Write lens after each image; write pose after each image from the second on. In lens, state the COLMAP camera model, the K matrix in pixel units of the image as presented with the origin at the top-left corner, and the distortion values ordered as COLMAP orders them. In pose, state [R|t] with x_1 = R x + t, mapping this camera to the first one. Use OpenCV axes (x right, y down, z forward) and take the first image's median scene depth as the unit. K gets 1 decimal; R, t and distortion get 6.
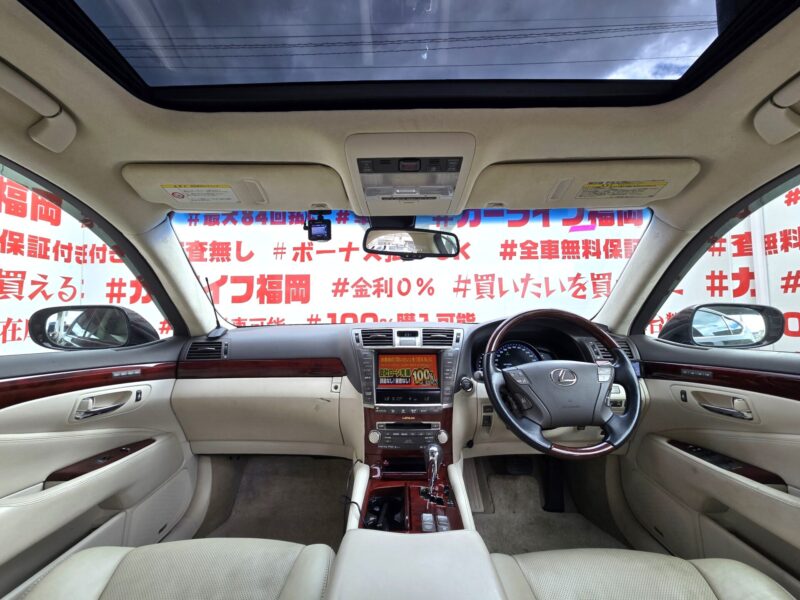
lens RADIAL K [[320.9, 0, 399.4], [0, 320.9, 297.8], [0, 0, 1]] dist [-0.008870, -0.000094]
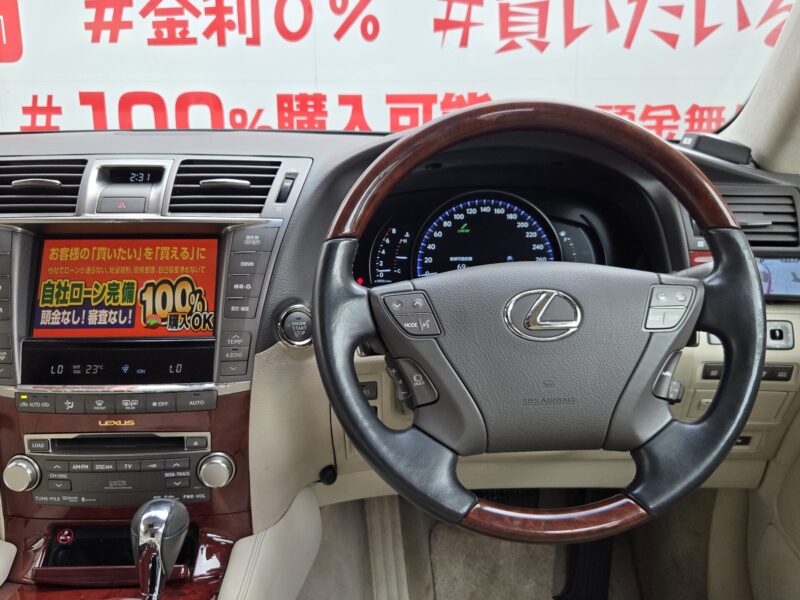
lens RADIAL K [[816.1, 0, 389.5], [0, 816.1, 300.5], [0, 0, 1]] dist [0.049948, -0.018250]
pose [[0.999396, -0.007154, 0.034007, 0.086841], [-0.003376, 0.953960, 0.299915, -0.005881], [-0.034587, -0.299848, 0.953360, 0.052790]]
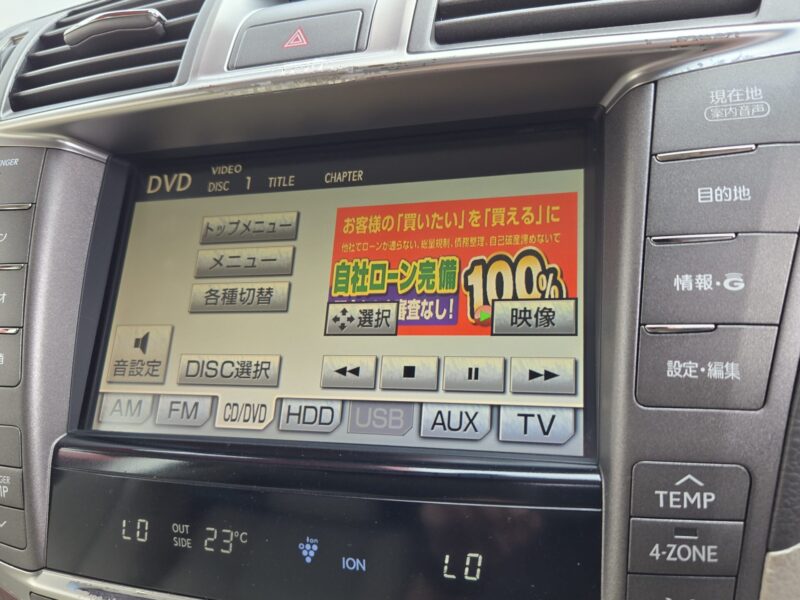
lens RADIAL K [[649.6, 0, 402.5], [0, 649.6, 295.7], [0, 0, 1]] dist [0.004237, 0.000040]
pose [[0.951634, -0.018308, -0.306688, 0.040017], [0.113734, 0.948299, 0.296300, 0.052211], [0.285407, -0.316850, 0.904516, 0.254115]]
